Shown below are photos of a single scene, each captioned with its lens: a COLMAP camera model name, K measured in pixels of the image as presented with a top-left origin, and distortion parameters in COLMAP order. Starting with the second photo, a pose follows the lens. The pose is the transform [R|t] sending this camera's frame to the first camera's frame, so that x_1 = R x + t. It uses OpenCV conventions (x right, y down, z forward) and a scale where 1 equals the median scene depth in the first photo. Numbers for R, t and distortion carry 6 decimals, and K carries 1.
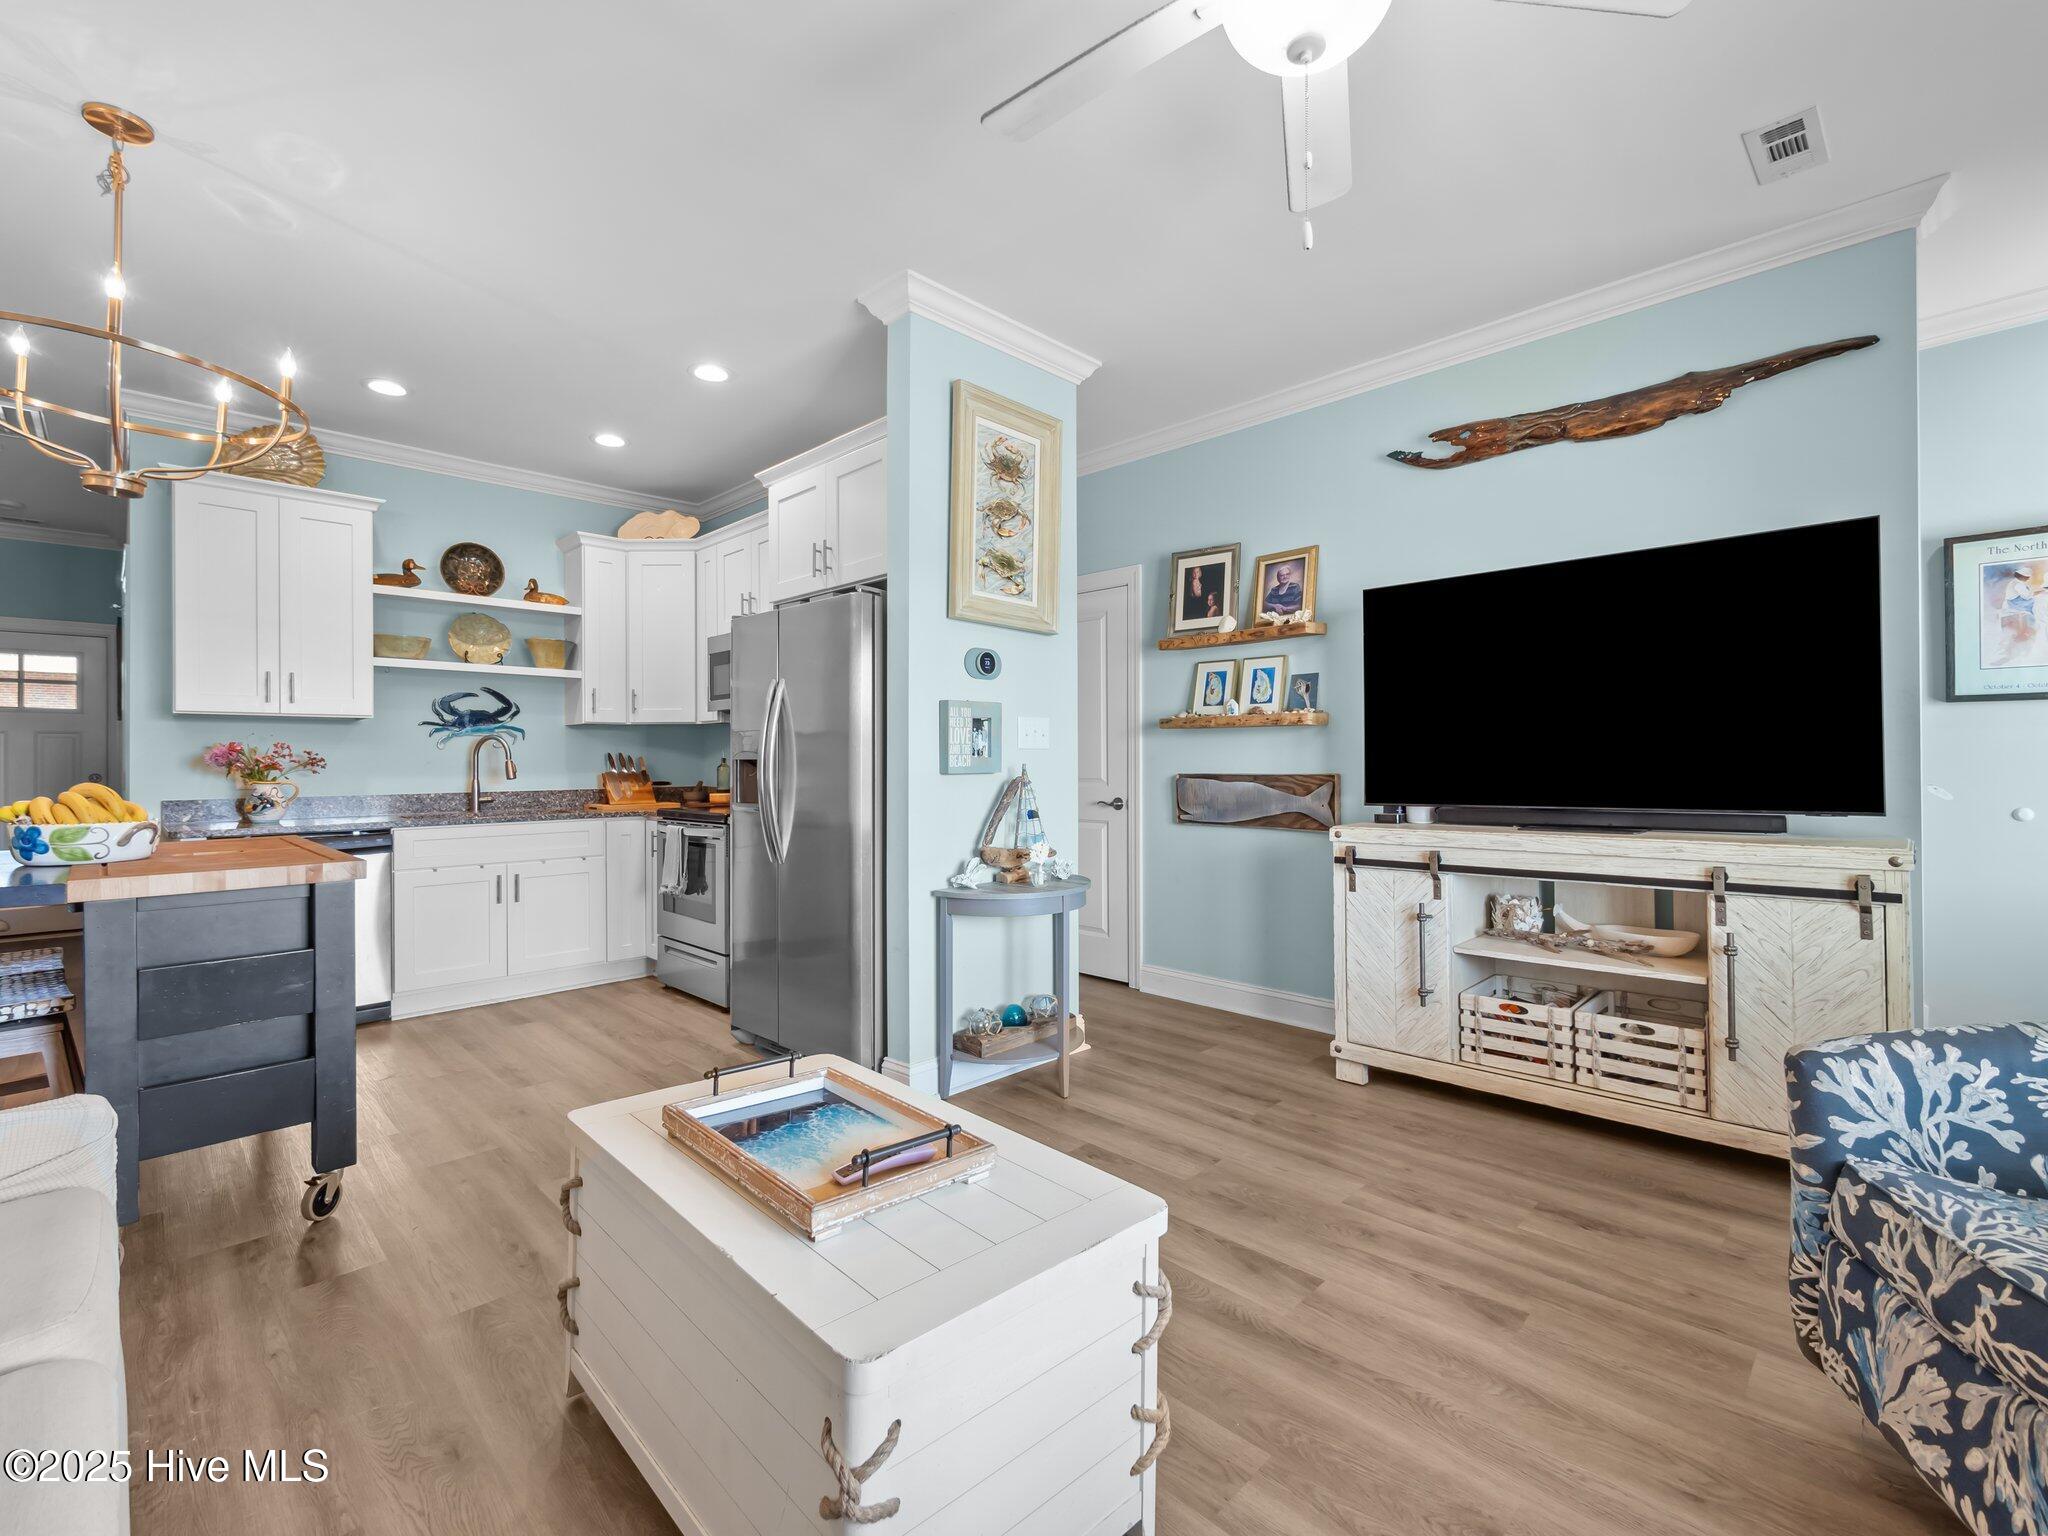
lens RADIAL K [[895.9, 0, 1028.2], [0, 895.9, 755.1], [0, 0, 1]] dist [0.000348, -0.000126]
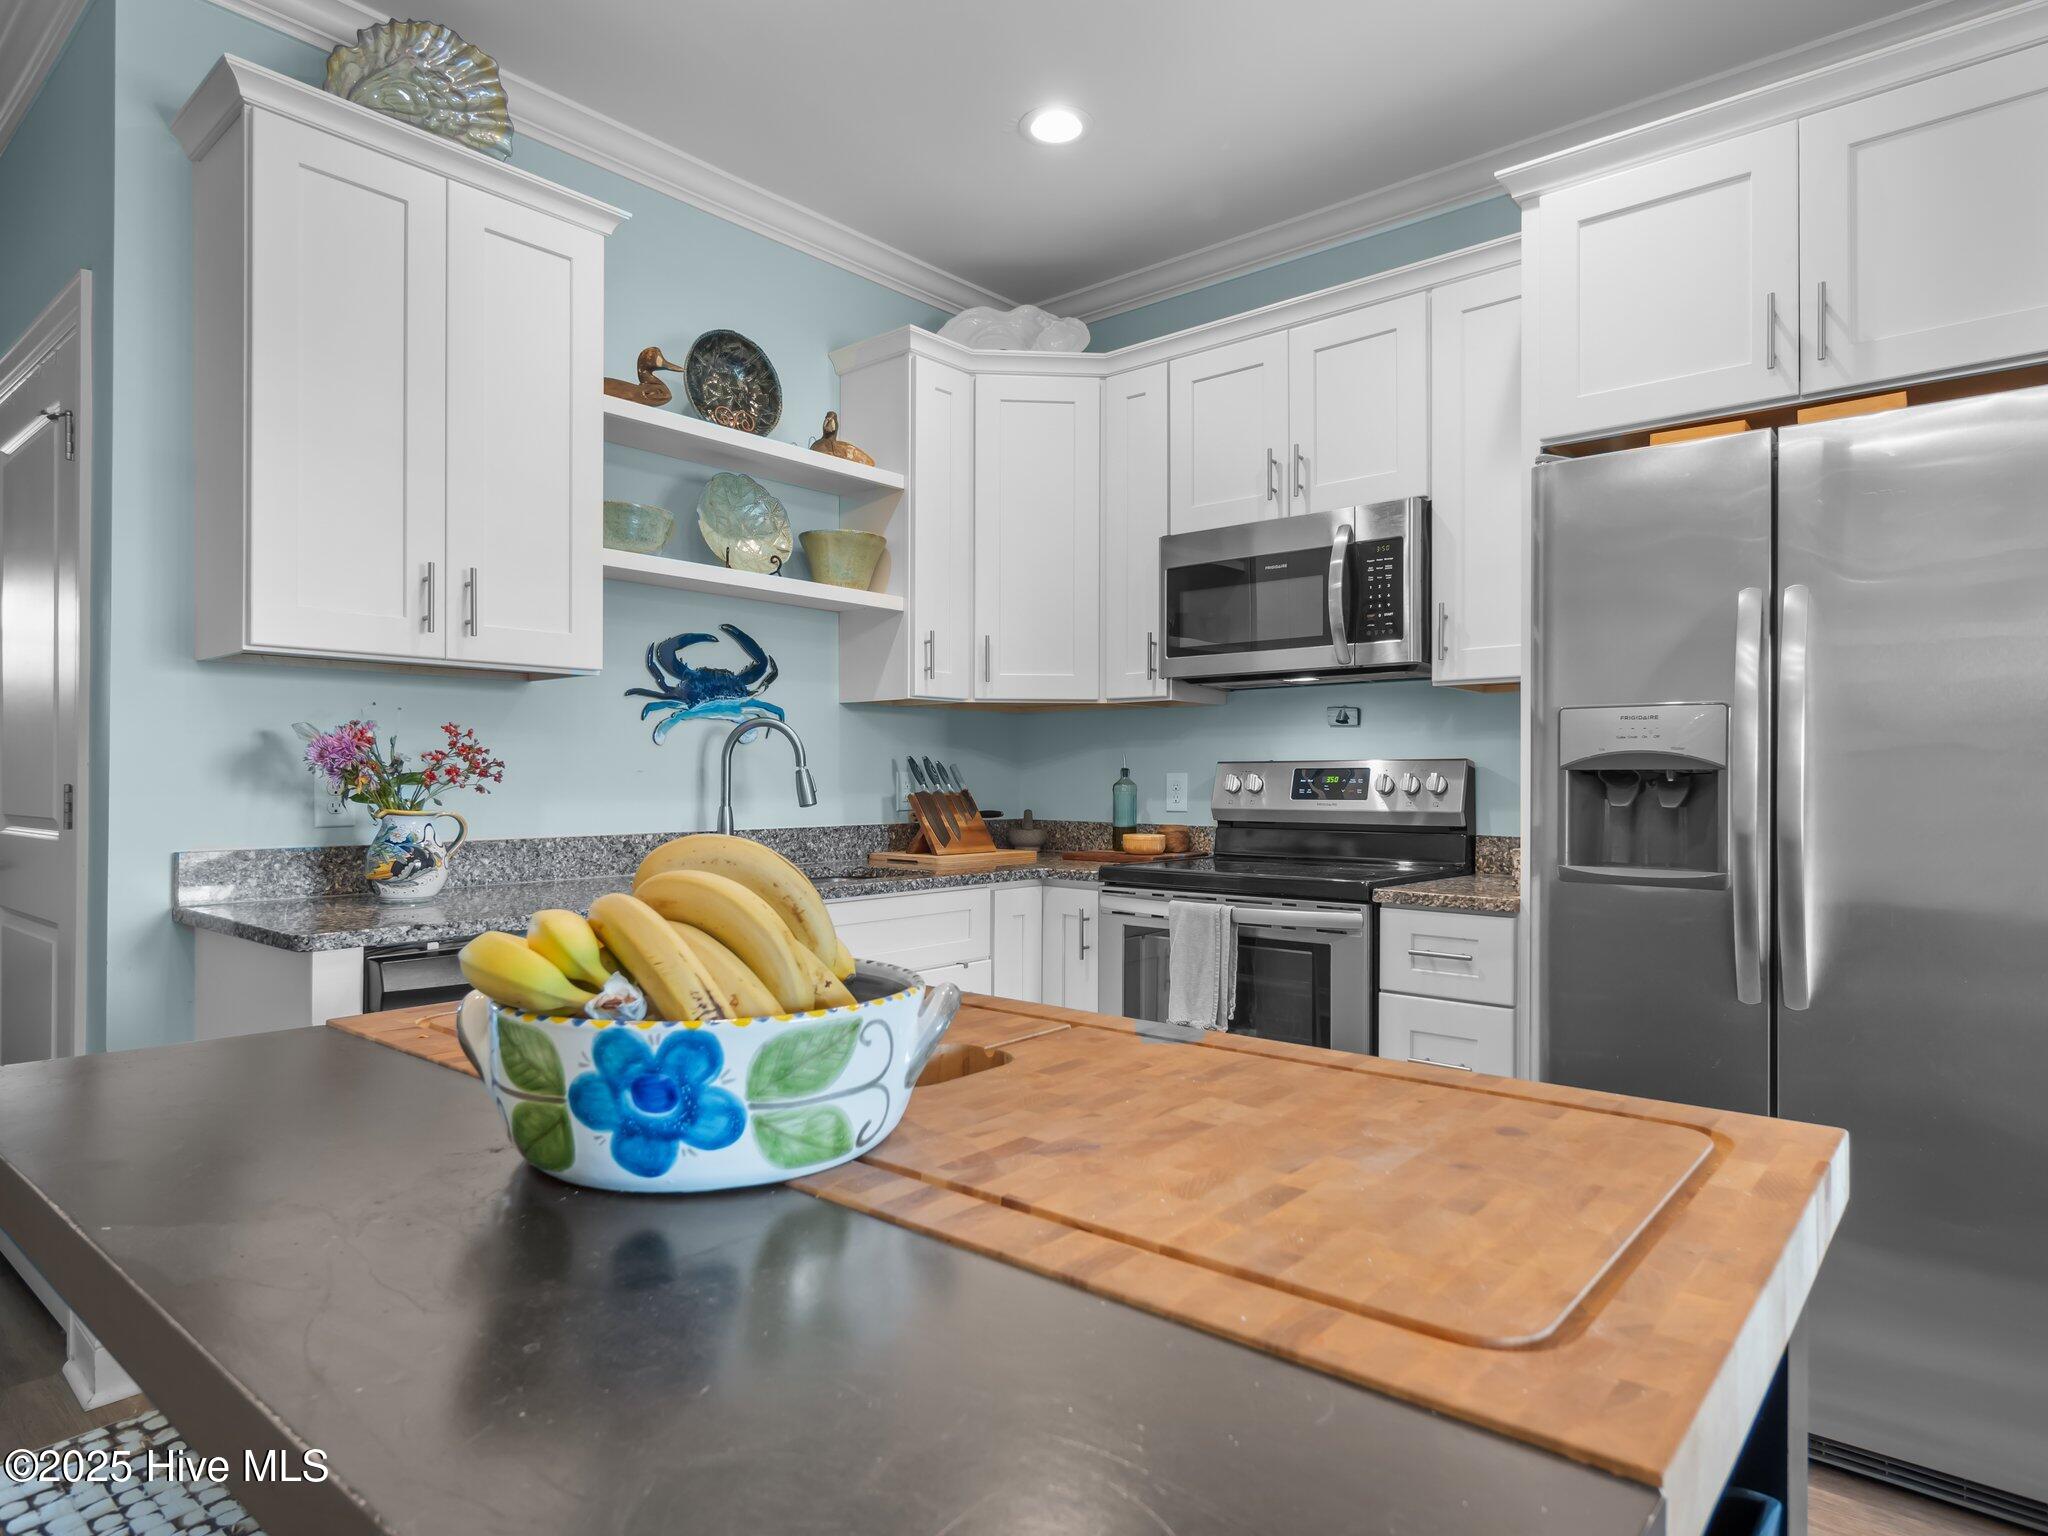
lens RADIAL K [[1179.2, 0, 1024.0], [0, 1179.2, 768.0], [0, 0, 1]] dist [-0.004039, -0.000658]
pose [[0.997128, 0.009142, 0.075177, -0.505064], [-0.008960, 0.999956, -0.002765, 0.006281], [-0.075199, 0.002084, 0.997166, 0.334514]]
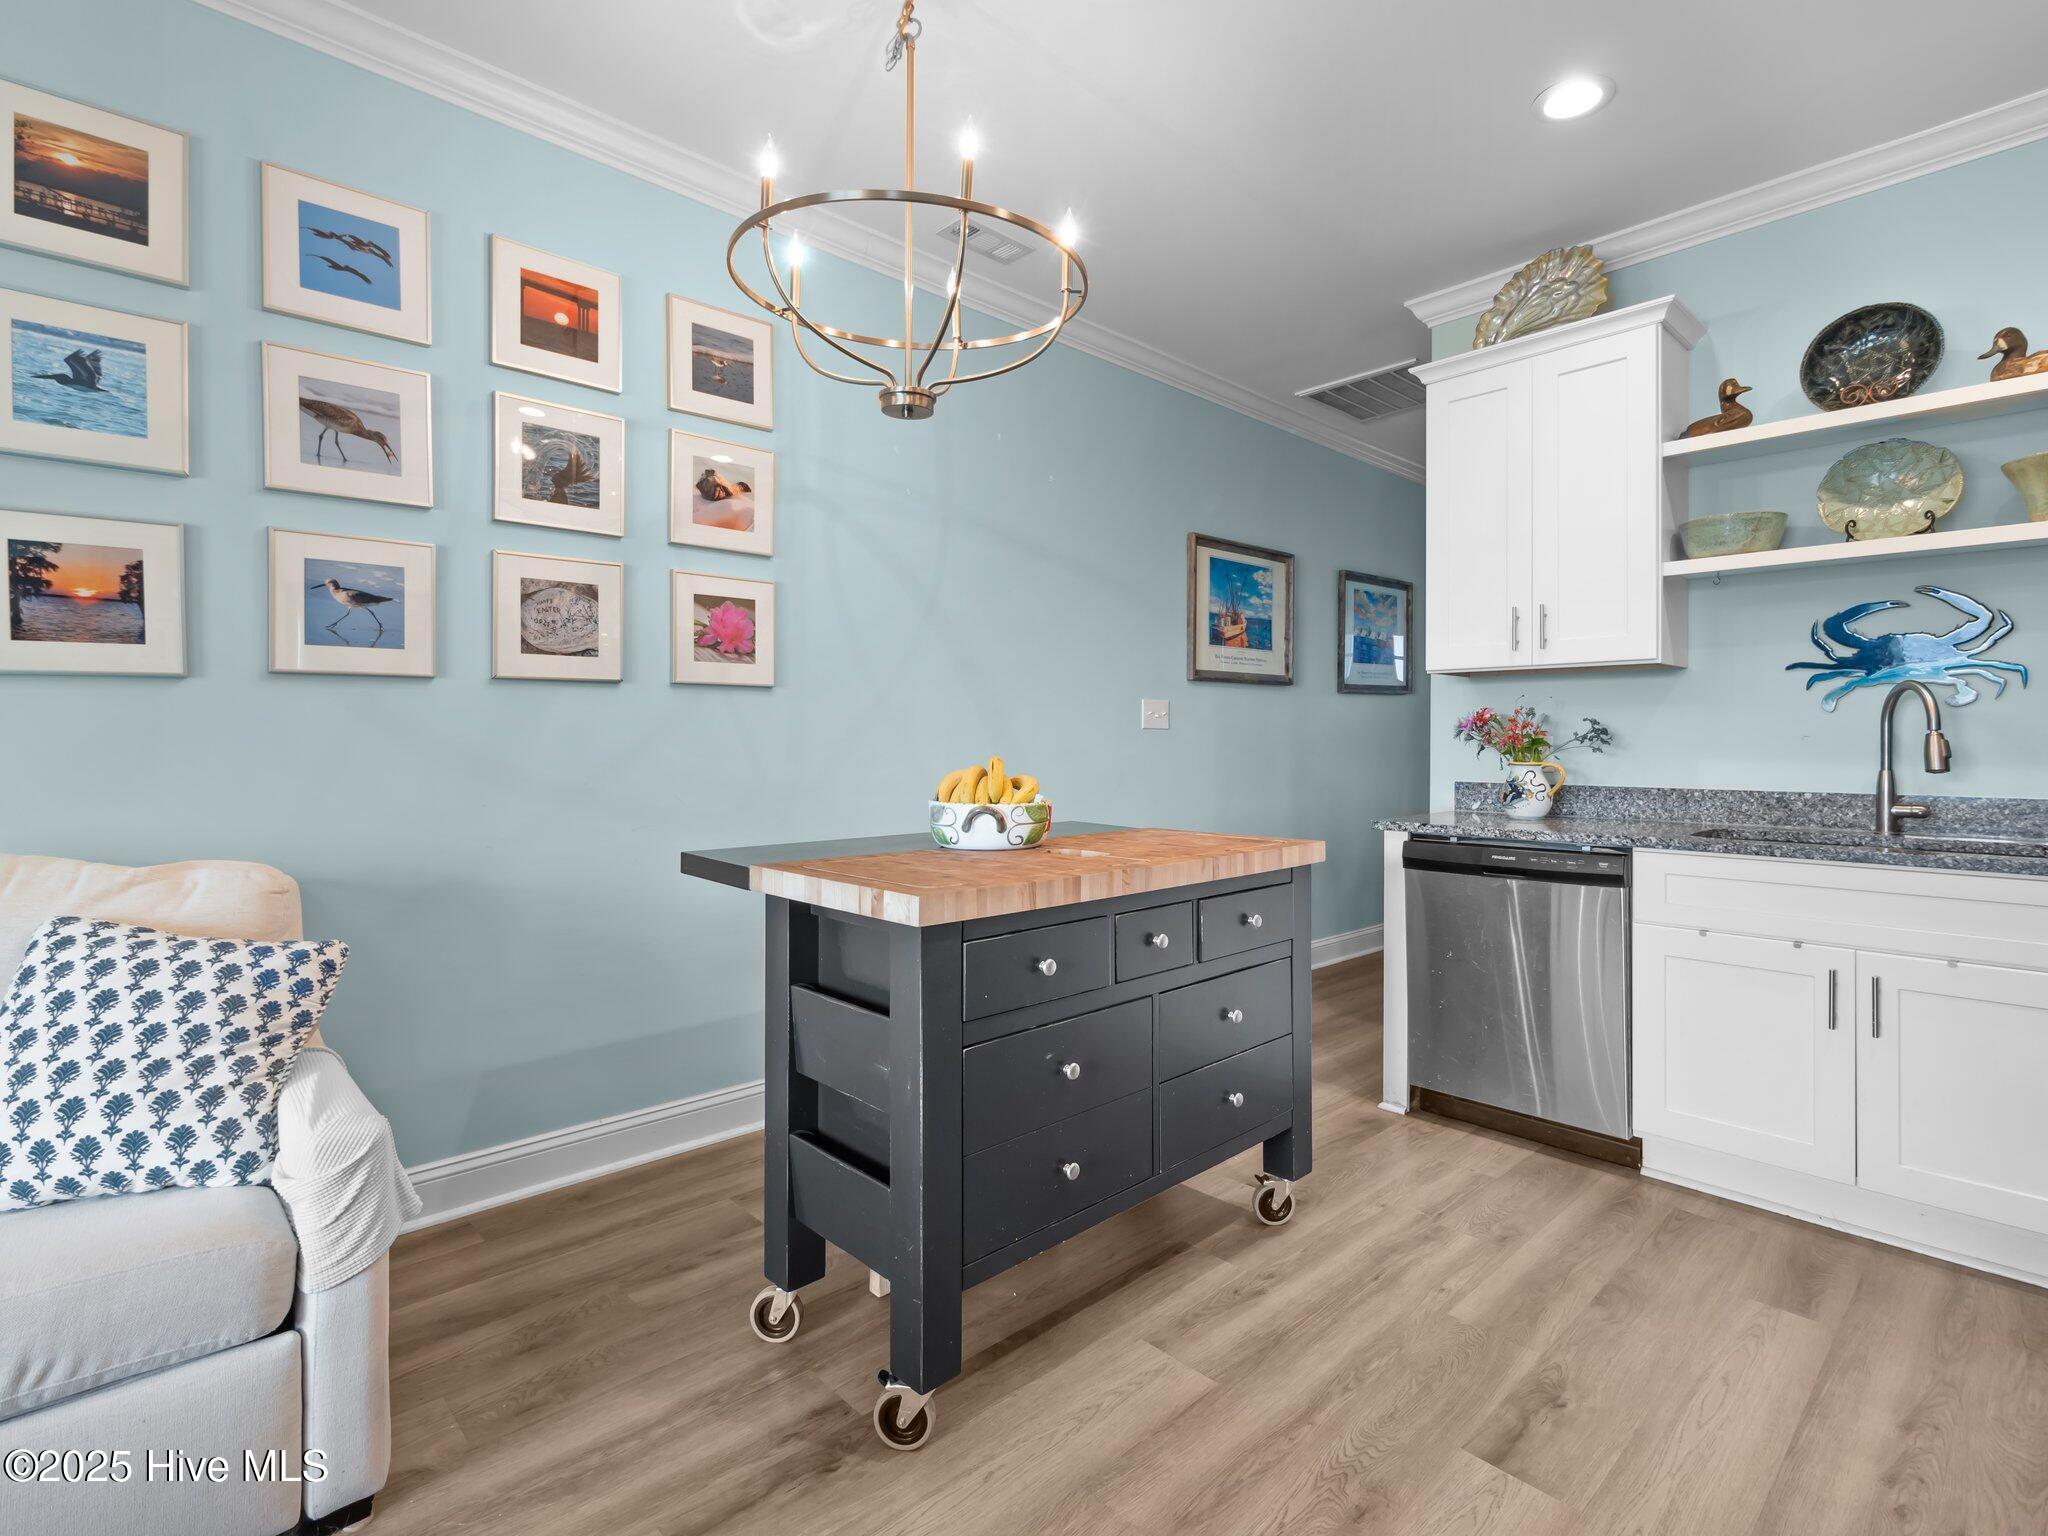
lens RADIAL K [[1001.8, 0, 1026.7], [0, 1001.8, 735.4], [0, 0, 1]] dist [0.015720, -0.000023]
pose [[-0.023289, 0.002443, -0.999726, -0.033234], [0.004024, 0.999989, 0.002350, 0.004257], [0.999721, -0.003968, -0.023299, 0.532524]]
